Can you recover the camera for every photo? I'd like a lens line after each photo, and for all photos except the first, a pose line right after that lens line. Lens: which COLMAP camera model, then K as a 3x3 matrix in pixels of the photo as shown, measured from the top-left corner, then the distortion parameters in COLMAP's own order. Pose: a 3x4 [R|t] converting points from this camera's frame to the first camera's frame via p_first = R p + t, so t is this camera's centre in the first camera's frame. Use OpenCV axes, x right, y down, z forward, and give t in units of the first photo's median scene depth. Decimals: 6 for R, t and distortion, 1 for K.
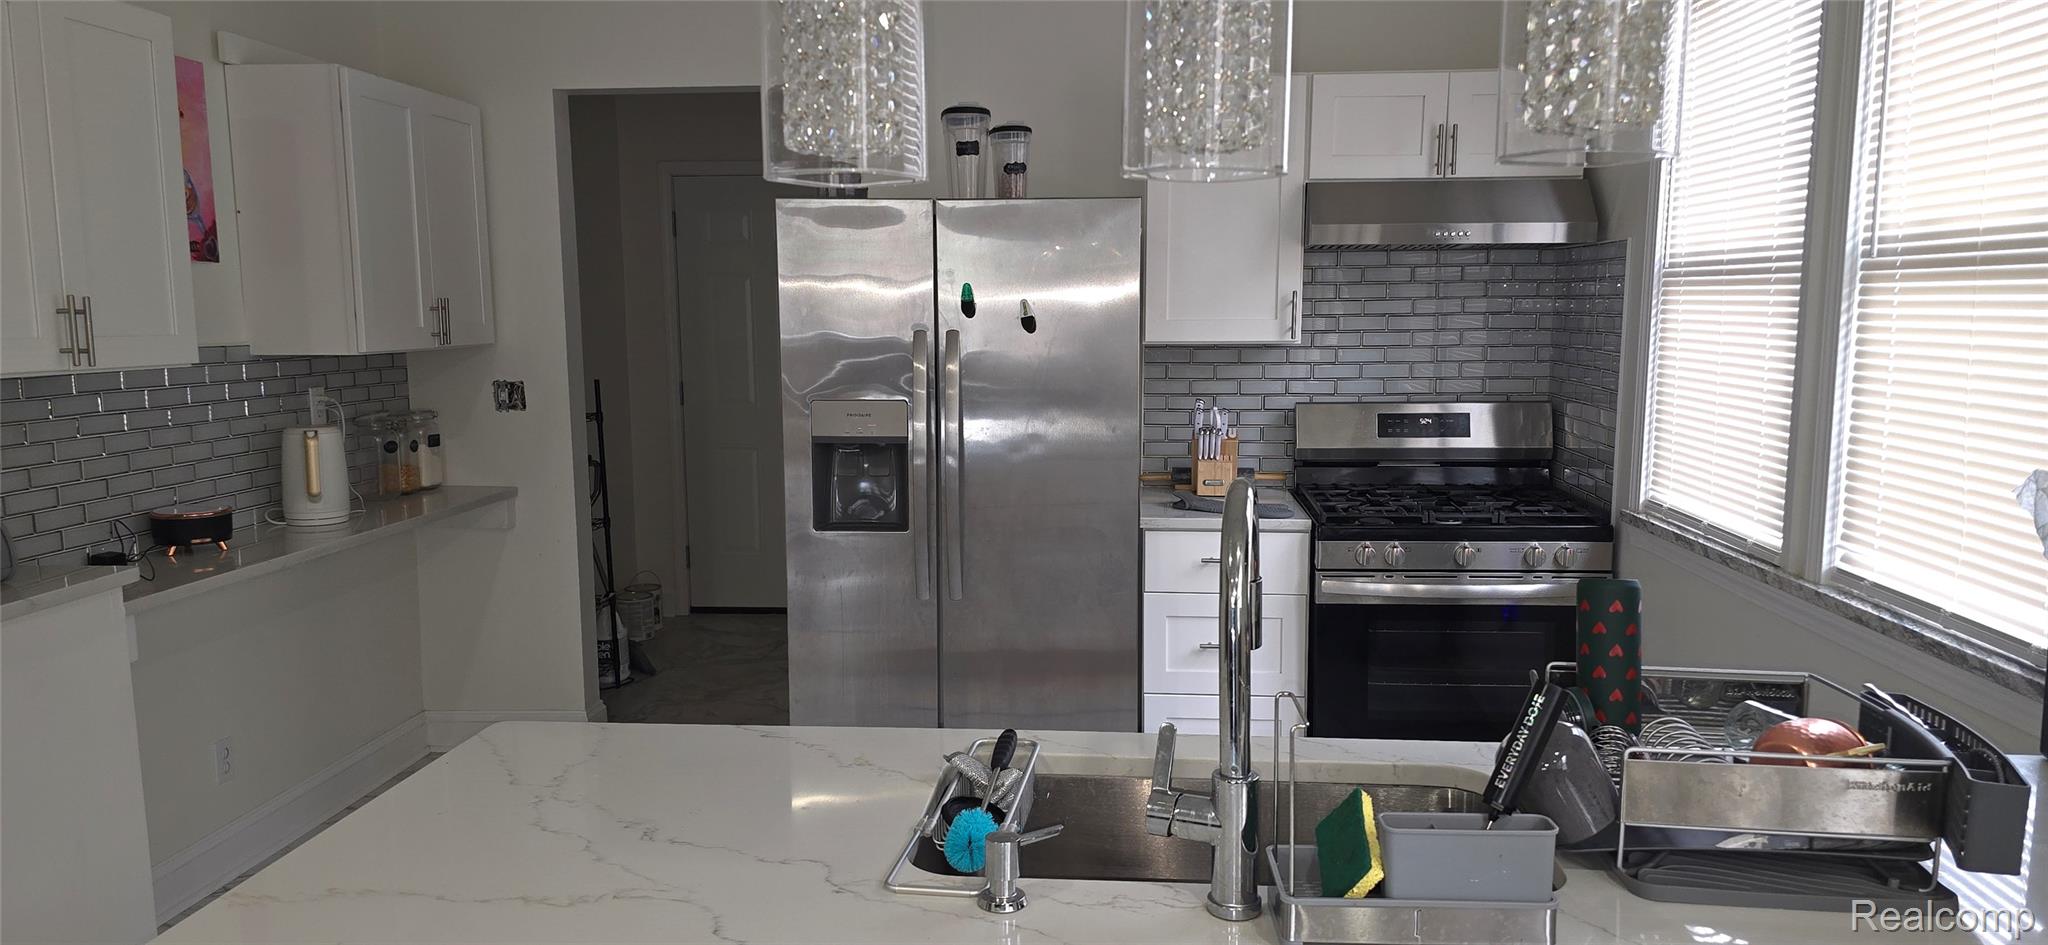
lens RADIAL K [[1362.3, 0, 1021.3], [0, 1362.3, 481.8], [0, 0, 1]] dist [0.032163, -0.019901]
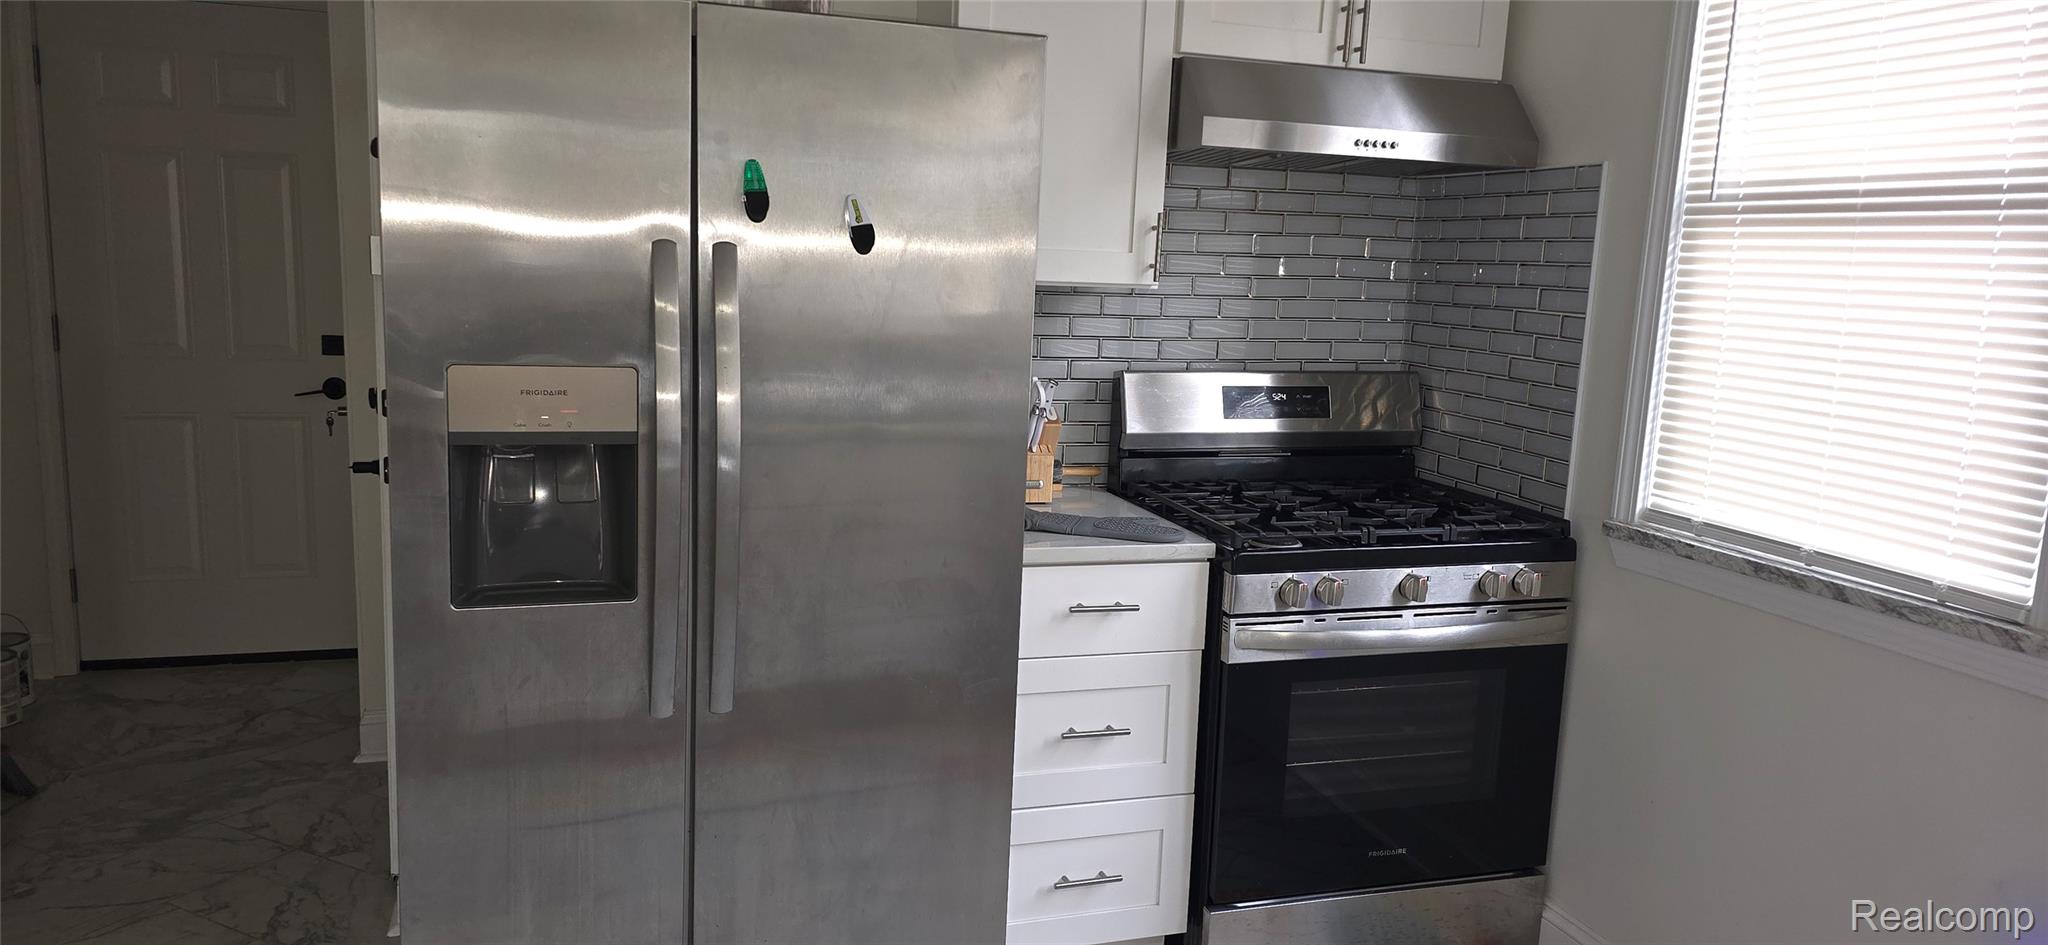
lens RADIAL K [[1362.3, 0, 1016.3], [0, 1362.3, 470.1], [0, 0, 1]] dist [0.032163, -0.019901]
pose [[0.922702, -0.017204, 0.385129, -0.124628], [0.005729, 0.999505, 0.030924, -0.026716], [-0.385471, -0.026327, 0.922344, 0.340720]]
